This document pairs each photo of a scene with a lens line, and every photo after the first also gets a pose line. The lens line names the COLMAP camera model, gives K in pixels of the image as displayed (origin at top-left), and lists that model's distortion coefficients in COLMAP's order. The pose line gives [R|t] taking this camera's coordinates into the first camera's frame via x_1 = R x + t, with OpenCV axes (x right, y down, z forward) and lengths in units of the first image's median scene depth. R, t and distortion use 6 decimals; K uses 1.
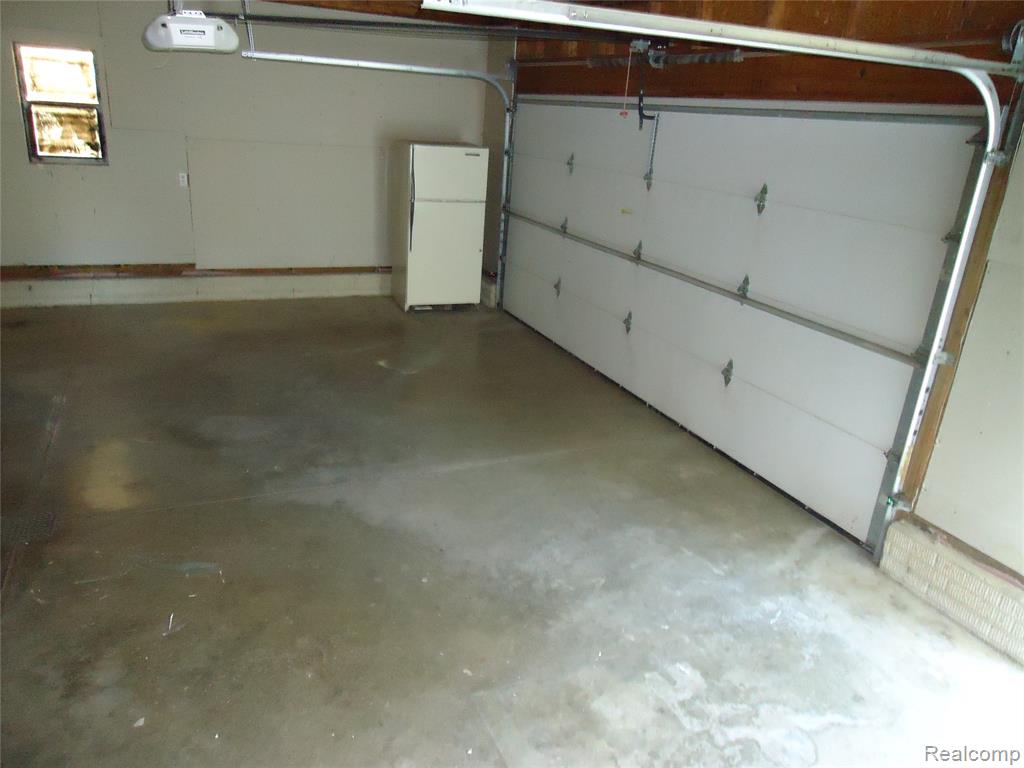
lens RADIAL K [[744.2, 0, 508.6], [0, 744.2, 382.8], [0, 0, 1]] dist [-0.003133, -0.003101]
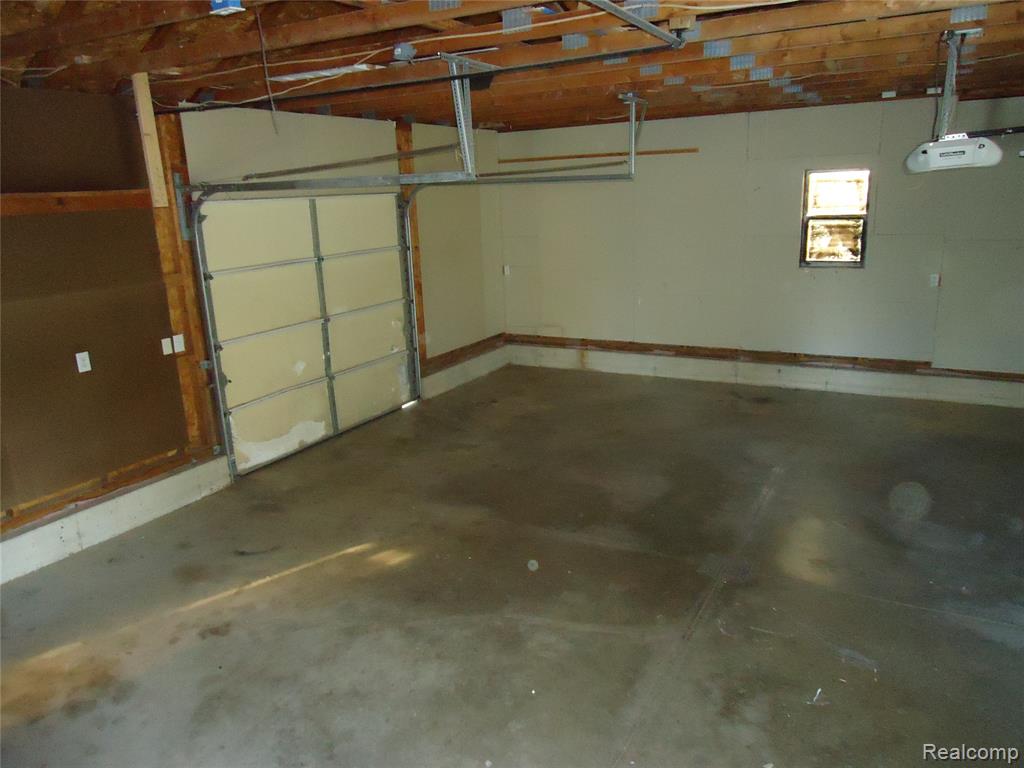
lens RADIAL K [[744.2, 0, 532.2], [0, 744.2, 374.5], [0, 0, 1]] dist [-0.003133, -0.003101]
pose [[0.614257, 0.104462, -0.782161, 0.037365], [-0.203103, 0.978734, -0.028788, -0.008433], [0.762520, 0.176542, 0.622411, -0.031290]]
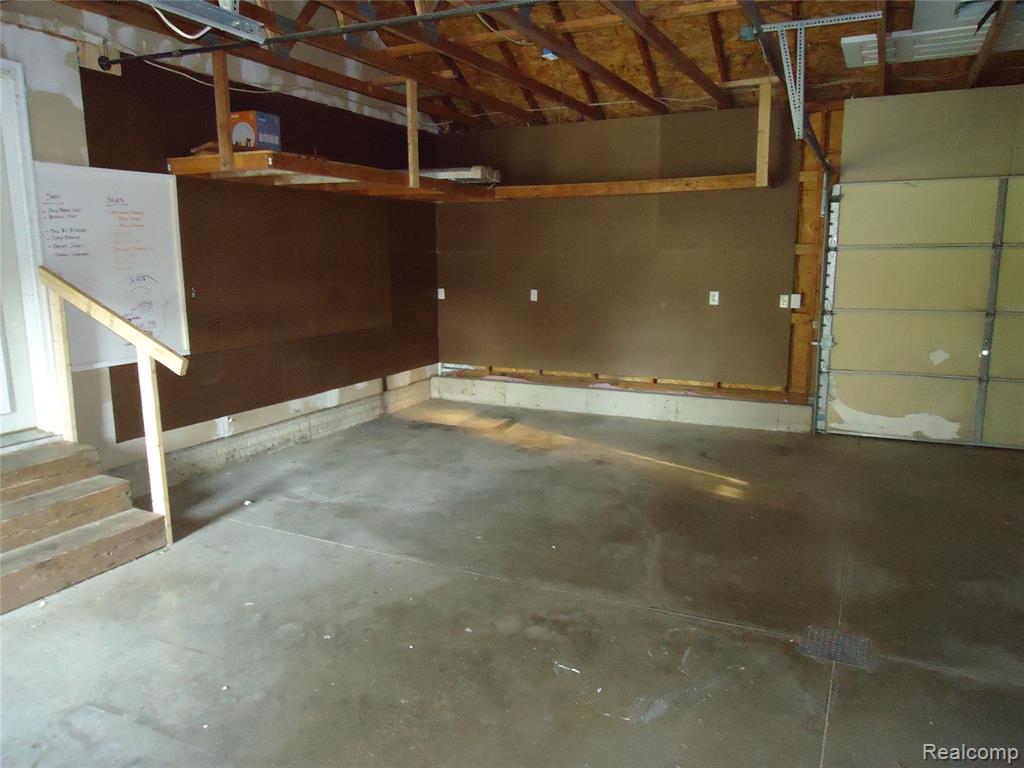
lens RADIAL K [[744.2, 0, 509.1], [0, 744.2, 384.3], [0, 0, 1]] dist [-0.003133, -0.003101]
pose [[-0.750307, 0.057966, -0.658544, 0.099196], [-0.269143, 0.883073, 0.384376, -0.155458], [0.603822, 0.465642, -0.646974, 0.586802]]
